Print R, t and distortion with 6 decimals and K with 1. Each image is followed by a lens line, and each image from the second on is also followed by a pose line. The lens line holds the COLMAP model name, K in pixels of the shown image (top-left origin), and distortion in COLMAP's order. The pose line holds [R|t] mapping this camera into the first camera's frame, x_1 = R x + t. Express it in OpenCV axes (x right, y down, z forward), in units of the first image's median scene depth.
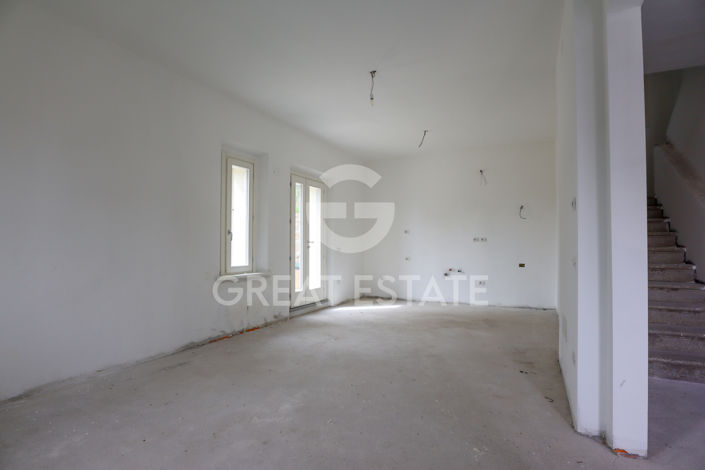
lens RADIAL K [[360.0, 0, 352.5], [0, 360.0, 235.0], [0, 0, 1]] dist [-0.028569, 0.001395]
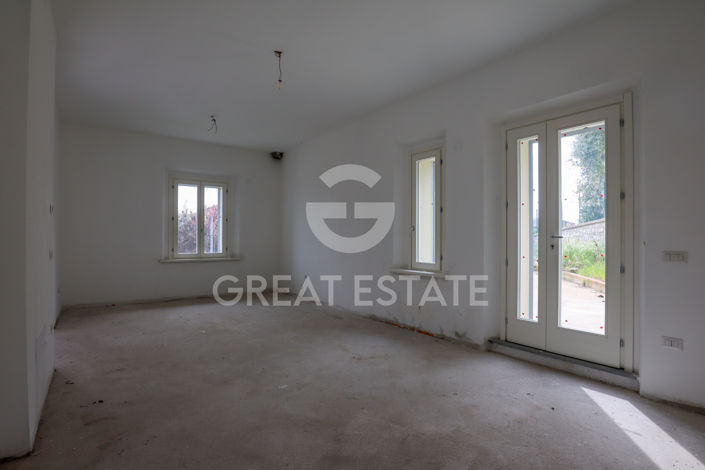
lens RADIAL K [[360.0, 0, 352.5], [0, 360.0, 235.0], [0, 0, 1]] dist [-0.028569, 0.001395]
pose [[-0.447178, -0.007028, -0.894417, 0.616103], [0.023575, 0.999529, -0.019641, 0.026262], [0.894134, -0.029869, -0.446802, 1.233970]]
